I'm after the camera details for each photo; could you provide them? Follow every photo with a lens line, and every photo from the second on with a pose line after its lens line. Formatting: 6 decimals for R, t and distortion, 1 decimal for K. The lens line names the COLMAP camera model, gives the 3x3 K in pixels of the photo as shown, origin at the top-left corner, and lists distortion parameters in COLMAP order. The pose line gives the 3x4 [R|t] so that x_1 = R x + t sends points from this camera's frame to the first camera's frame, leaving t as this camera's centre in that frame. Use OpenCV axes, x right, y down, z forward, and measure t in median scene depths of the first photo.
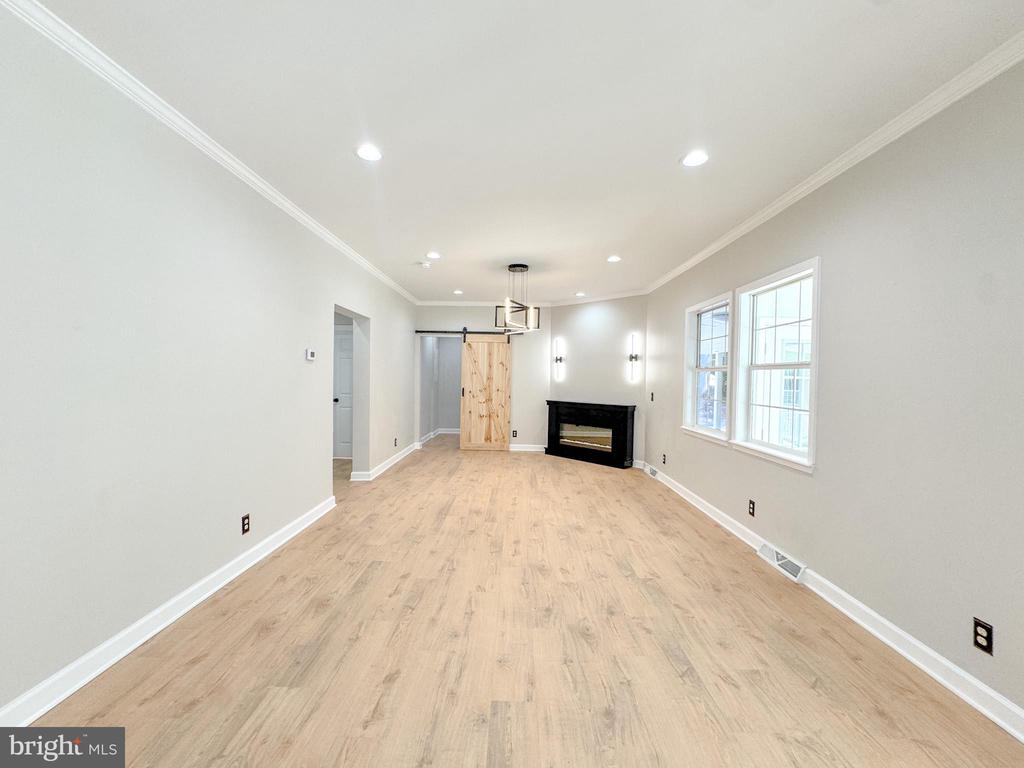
lens RADIAL K [[405.9, 0, 510.0], [0, 405.9, 382.7], [0, 0, 1]] dist [-0.001118, -0.000072]
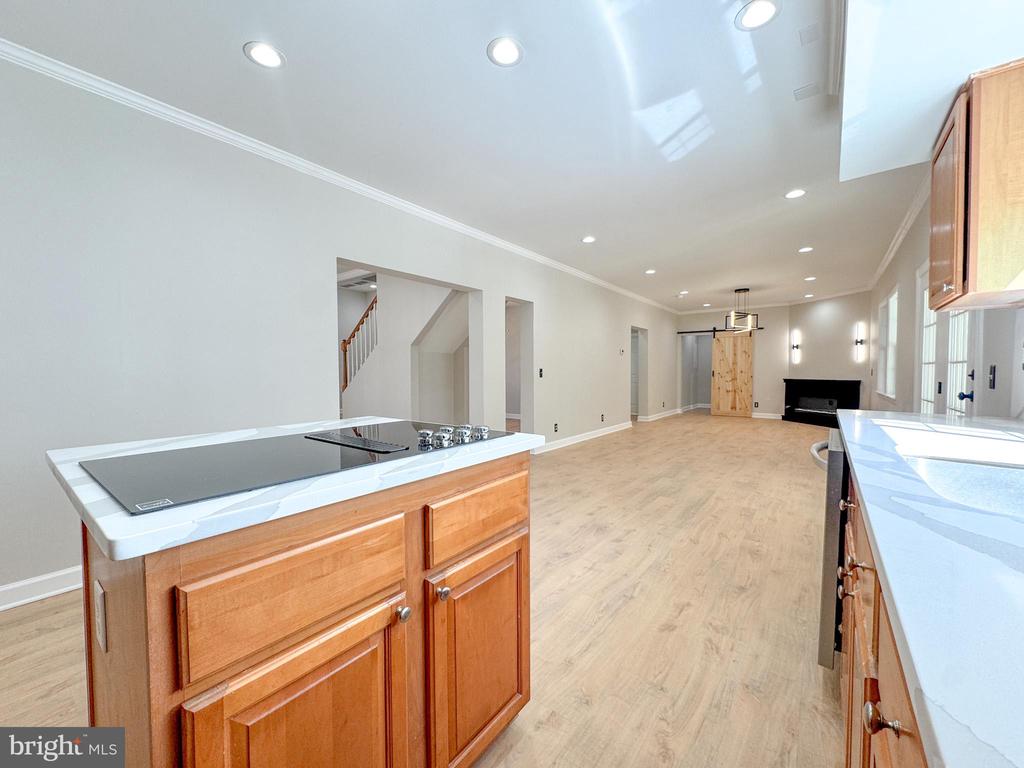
lens RADIAL K [[405.9, 0, 512.7], [0, 405.9, 382.0], [0, 0, 1]] dist [-0.001118, -0.000072]
pose [[0.804413, -0.003686, -0.594059, 0.159413], [0.006744, 0.999973, 0.002927, 0.042597], [0.594032, -0.006361, 0.804416, -0.536261]]
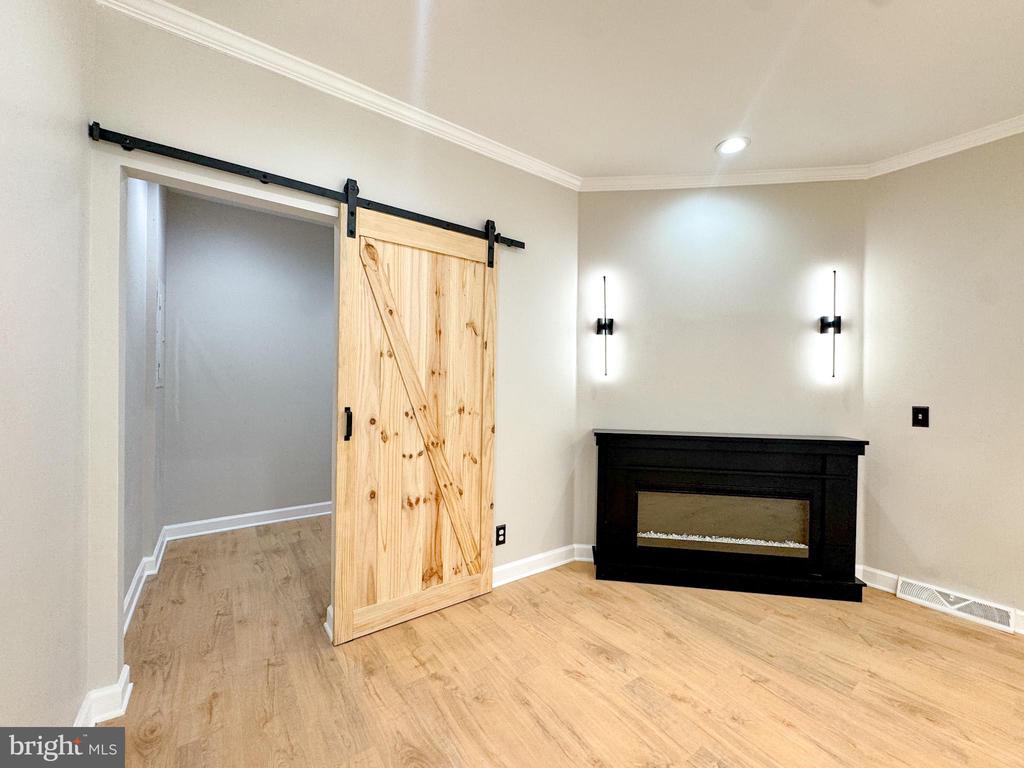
lens RADIAL K [[405.9, 0, 505.1], [0, 405.9, 384.2], [0, 0, 1]] dist [-0.001118, -0.000072]
pose [[0.807127, -0.007807, 0.590326, -0.187987], [0.007198, 0.999968, 0.003382, -0.002912], [-0.590333, 0.001520, 0.807158, 0.727222]]
